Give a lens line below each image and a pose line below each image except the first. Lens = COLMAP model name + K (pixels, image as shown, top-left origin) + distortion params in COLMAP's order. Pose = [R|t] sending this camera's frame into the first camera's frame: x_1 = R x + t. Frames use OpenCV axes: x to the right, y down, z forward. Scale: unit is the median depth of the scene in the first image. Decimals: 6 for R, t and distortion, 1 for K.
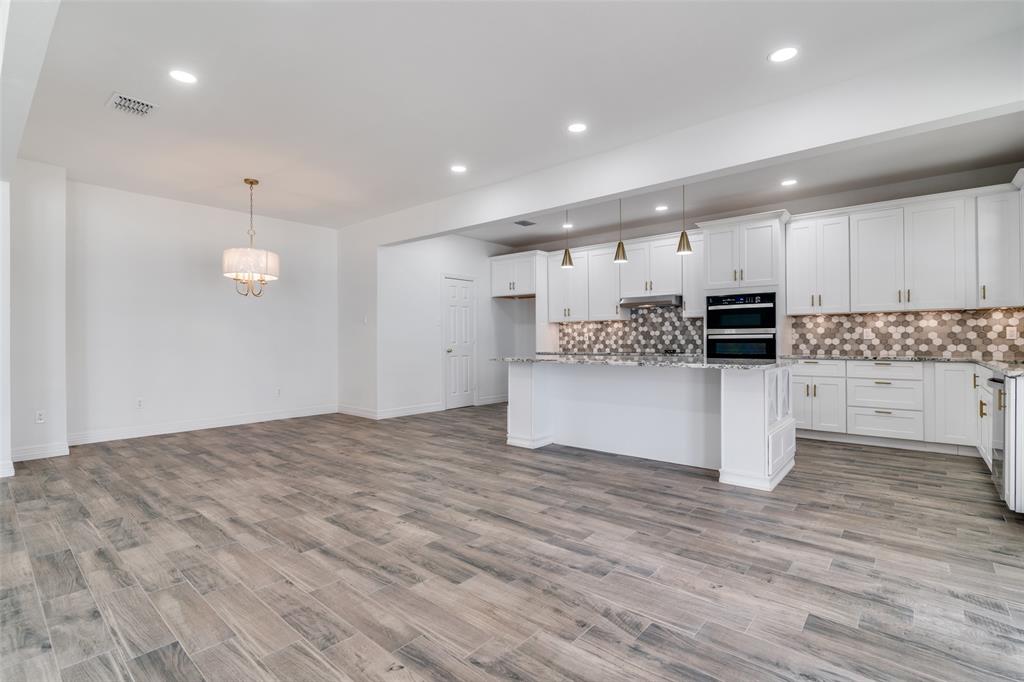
lens RADIAL K [[477.0, 0, 518.3], [0, 477.0, 338.1], [0, 0, 1]] dist [-0.010670, 0.001676]
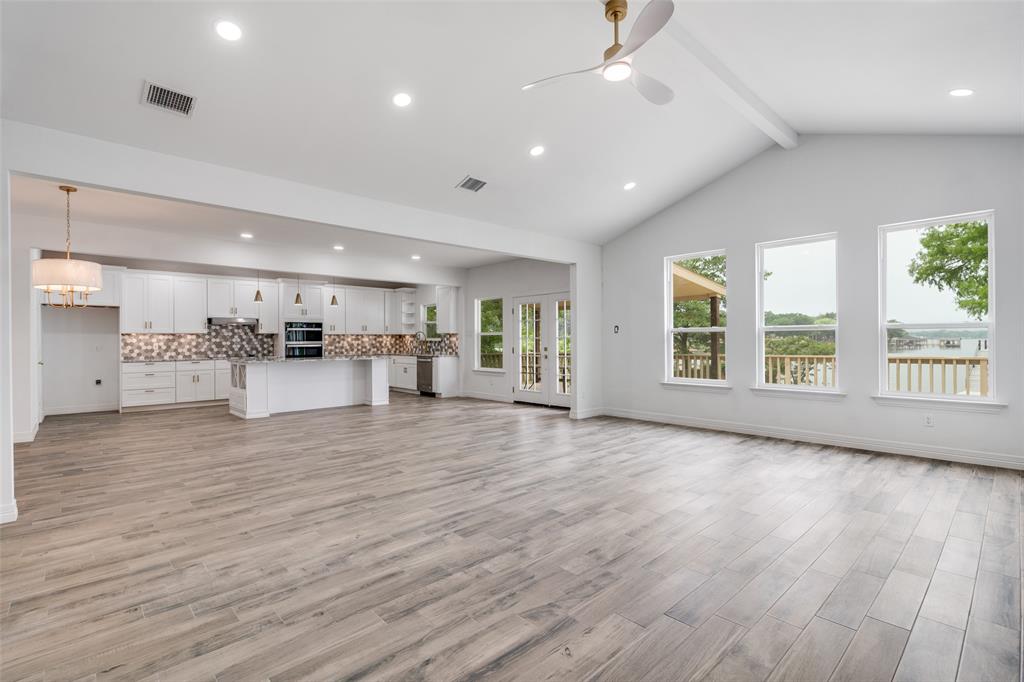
lens RADIAL K [[477.0, 0, 514.1], [0, 477.0, 343.7], [0, 0, 1]] dist [-0.010670, 0.001676]
pose [[0.111444, -0.004179, 0.993762, -1.356699], [0.000955, 0.999991, 0.004098, -0.018954], [-0.993770, 0.000493, 0.111447, -0.005462]]
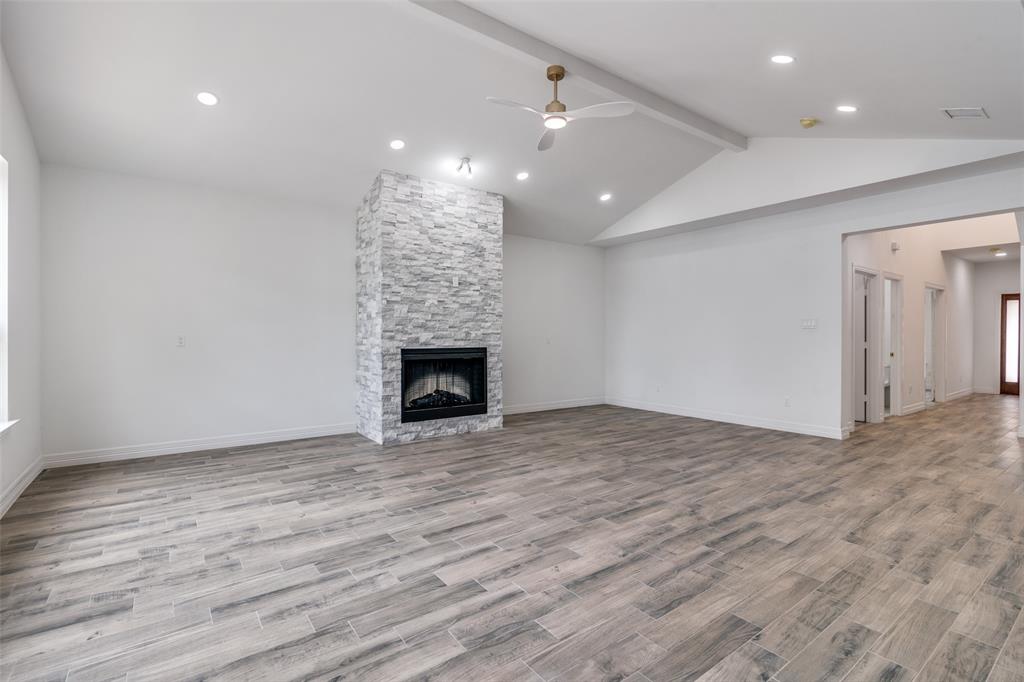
lens RADIAL K [[477.0, 0, 513.5], [0, 477.0, 337.7], [0, 0, 1]] dist [-0.010670, 0.001676]
pose [[-0.221469, 0.010864, -0.975107, 0.066553], [0.002230, 0.999941, 0.010634, -0.025742], [0.975165, 0.000180, -0.221480, 0.035481]]
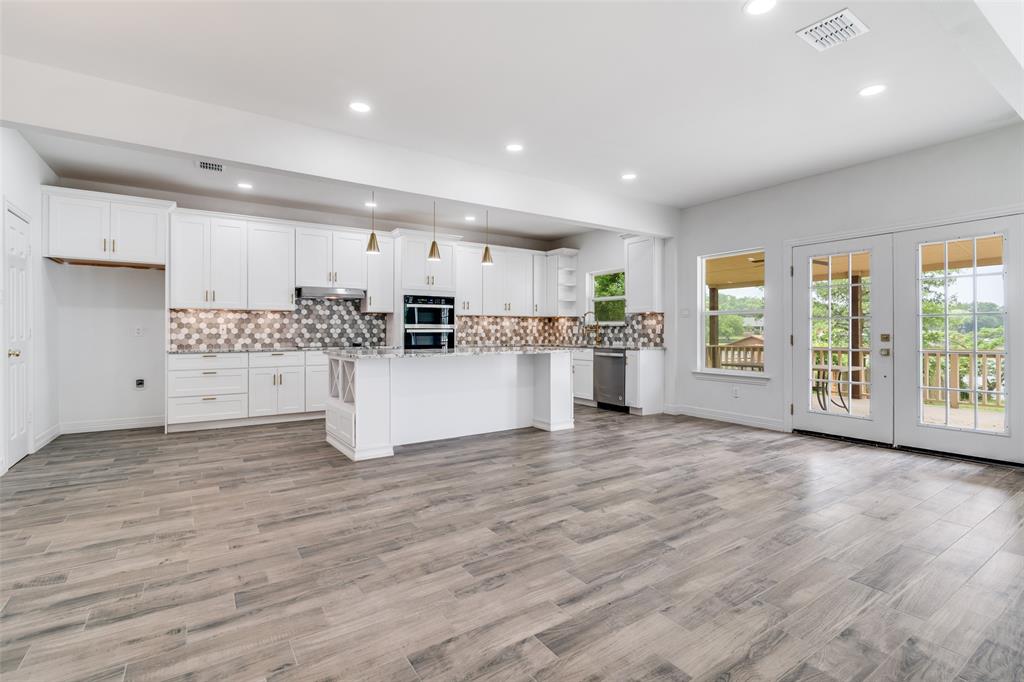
lens RADIAL K [[477.0, 0, 515.4], [0, 477.0, 334.4], [0, 0, 1]] dist [-0.010670, 0.001676]
pose [[0.265791, -0.000029, 0.964031, -0.704369], [-0.005410, 0.999984, 0.001522, 0.003168], [-0.964015, -0.005620, 0.265787, 0.498314]]
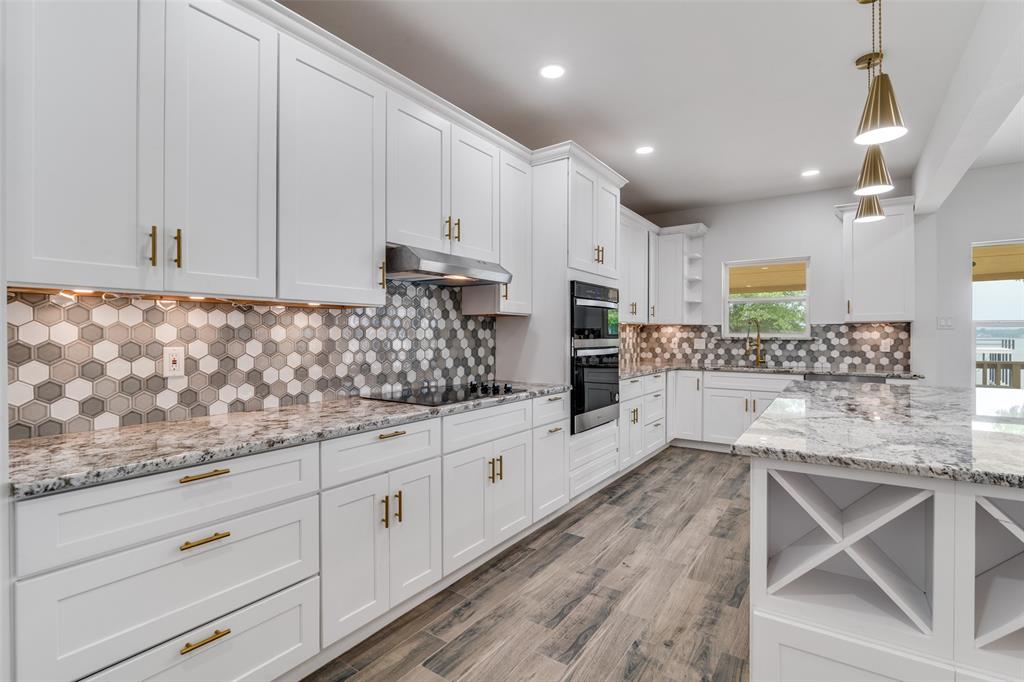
lens RADIAL K [[477.0, 0, 513.0], [0, 477.0, 341.3], [0, 0, 1]] dist [-0.010670, 0.001676]
pose [[-0.099560, -0.007290, 0.995005, -0.170475], [-0.004253, 0.999967, 0.006901, -0.022049], [-0.995022, -0.003545, -0.099588, 1.262488]]
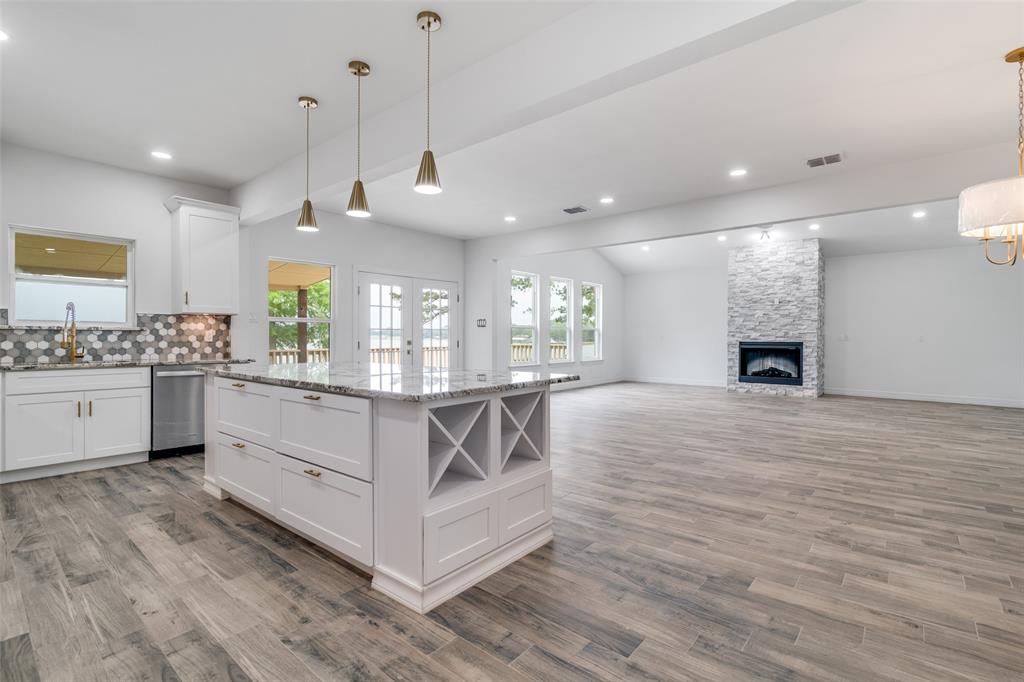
lens RADIAL K [[477.0, 0, 518.3], [0, 477.0, 340.8], [0, 0, 1]] dist [-0.010670, 0.001676]
pose [[-0.999930, 0.001766, -0.011673, 0.019110], [0.001717, 0.999990, 0.004159, -0.003506], [0.011680, 0.004138, -0.999923, 1.472149]]
